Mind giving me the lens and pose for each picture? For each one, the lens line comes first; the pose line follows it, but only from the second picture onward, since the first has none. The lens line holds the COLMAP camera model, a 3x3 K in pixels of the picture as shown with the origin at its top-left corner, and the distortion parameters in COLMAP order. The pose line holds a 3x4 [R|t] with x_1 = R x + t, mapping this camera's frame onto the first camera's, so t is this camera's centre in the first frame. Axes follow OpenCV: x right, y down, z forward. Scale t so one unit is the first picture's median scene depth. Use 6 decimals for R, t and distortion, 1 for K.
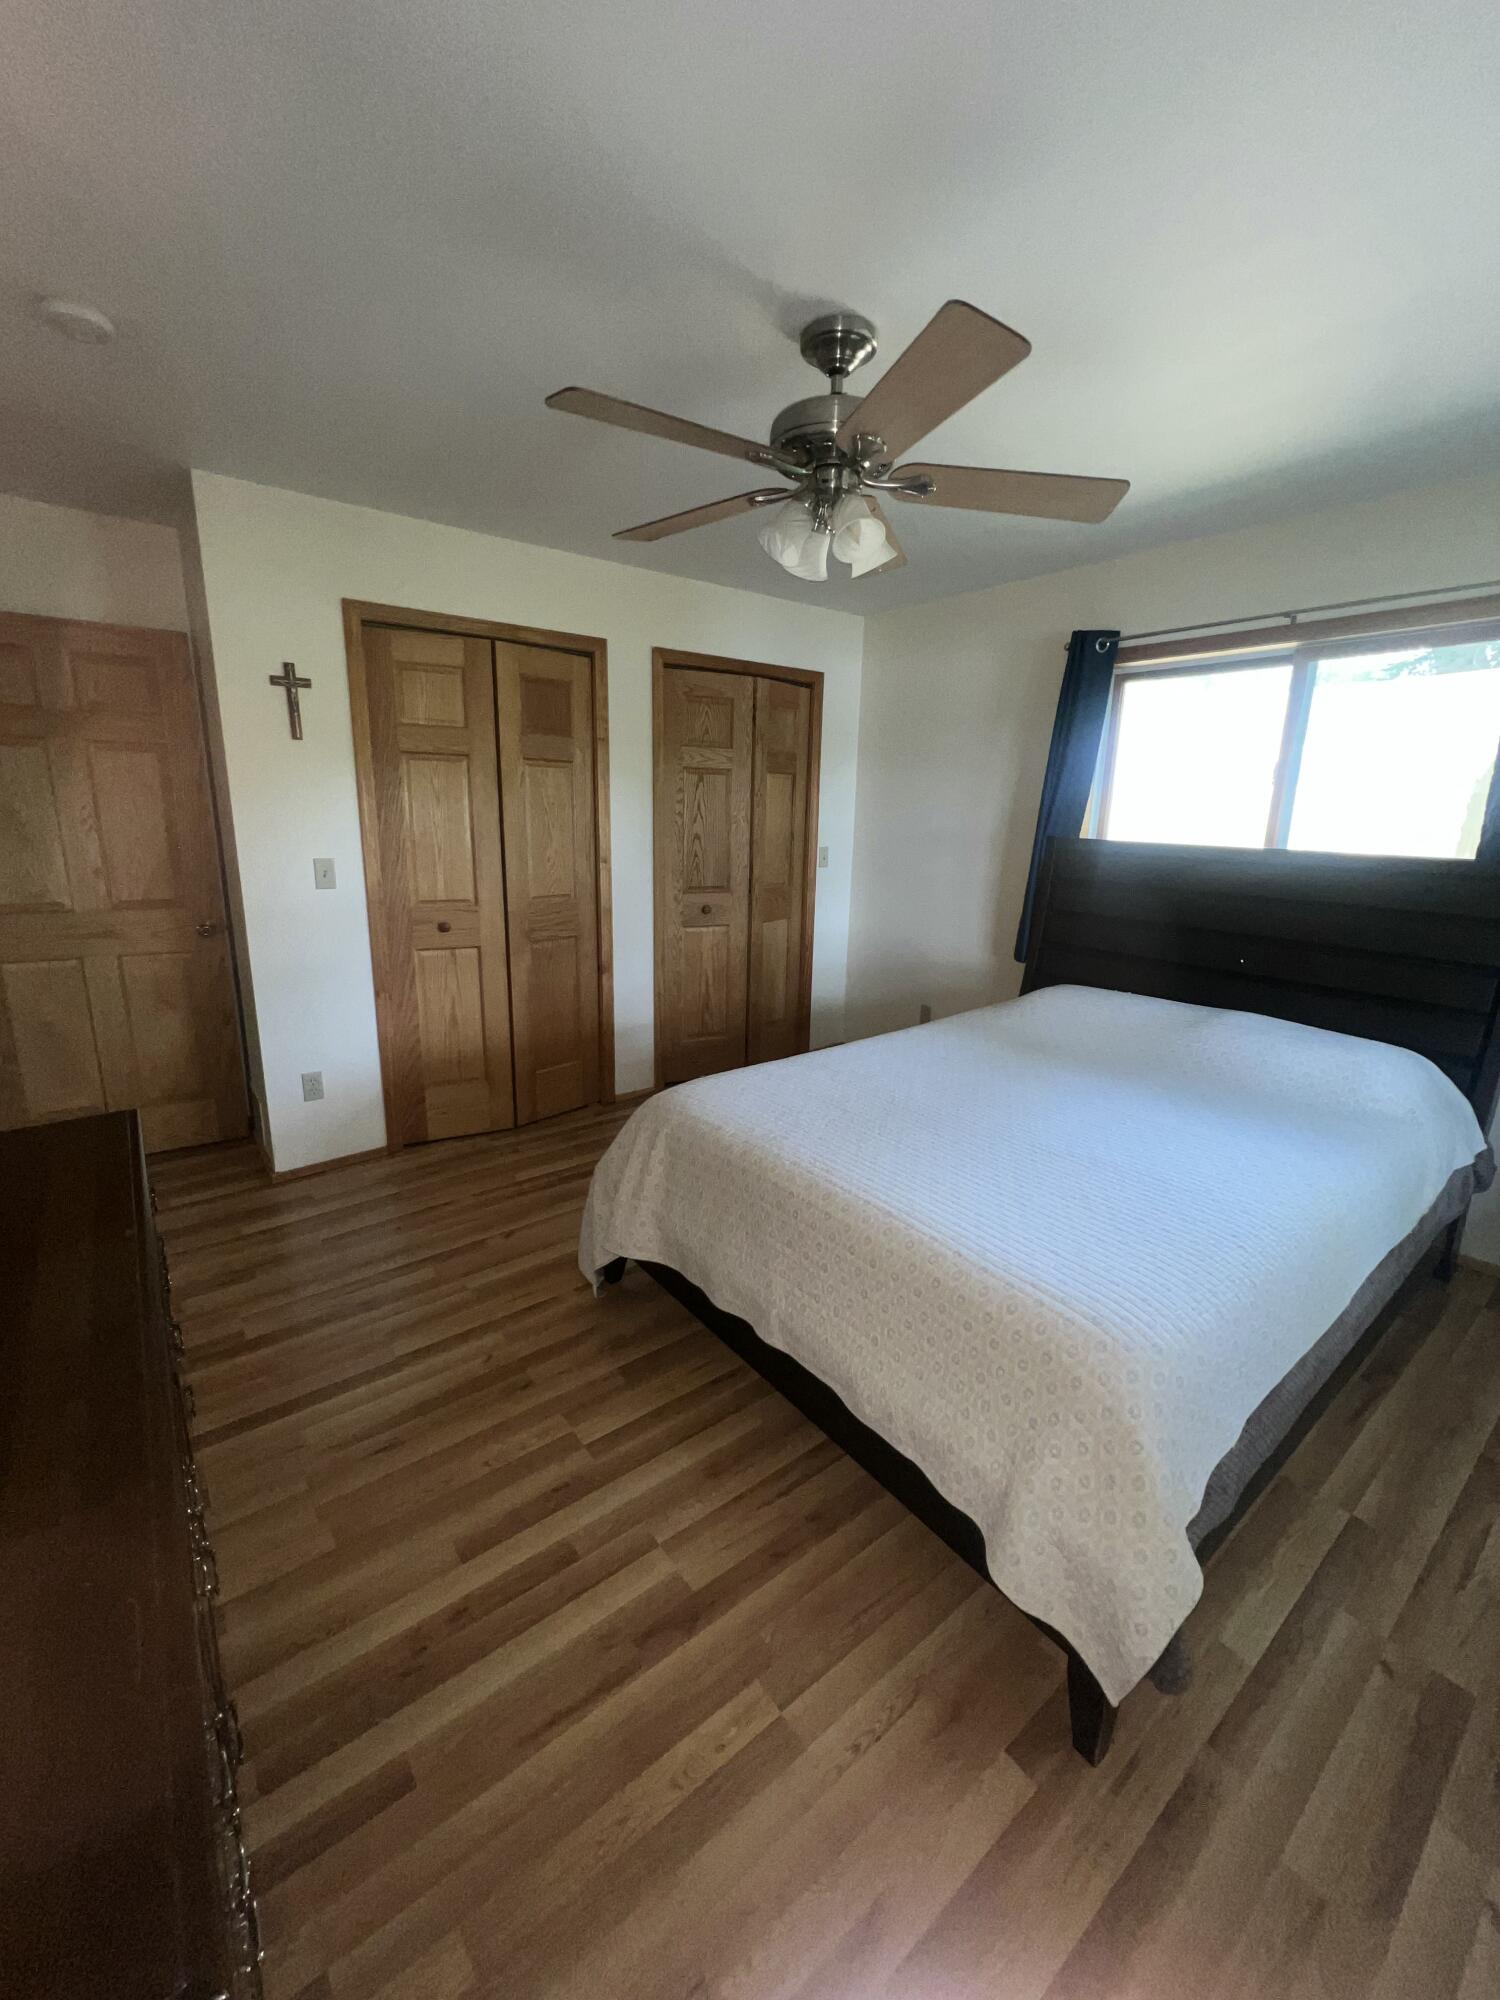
lens RADIAL K [[790.5, 0, 749.2], [0, 790.5, 996.4], [0, 0, 1]] dist [-0.001095, -0.000131]
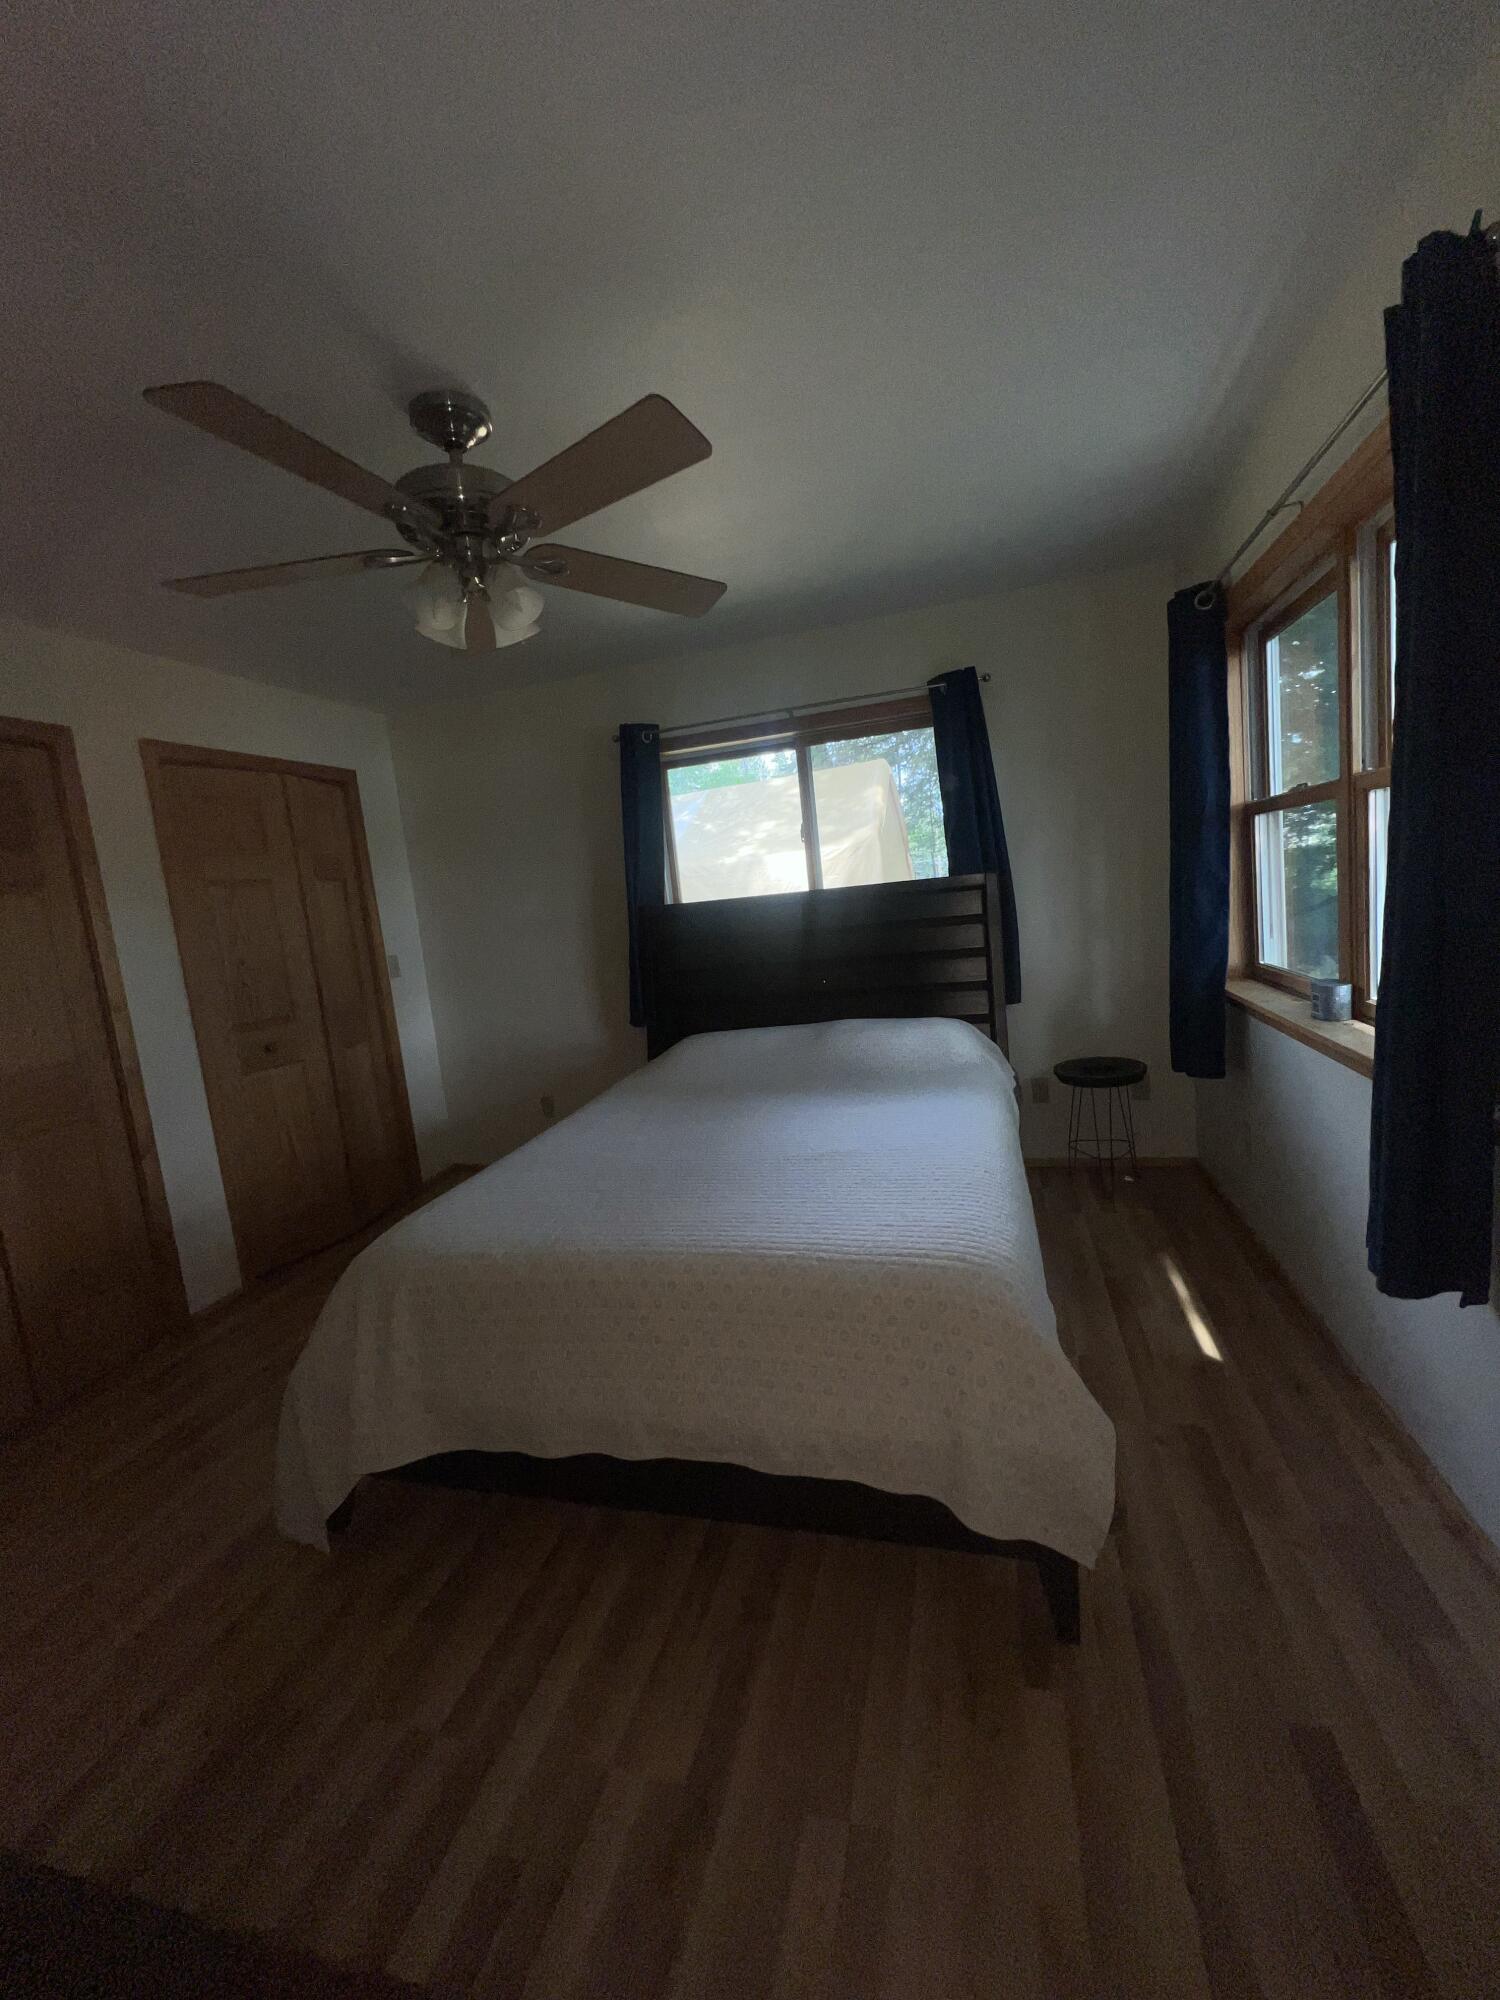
lens RADIAL K [[790.5, 0, 750.0], [0, 790.5, 1000.0], [0, 0, 1]] dist [0.000076, -0.000075]
pose [[0.798311, -0.184048, 0.573433, -0.208694], [0.255692, 0.965662, -0.046027, 0.012753], [-0.545271, 0.183366, 0.817959, 0.085731]]
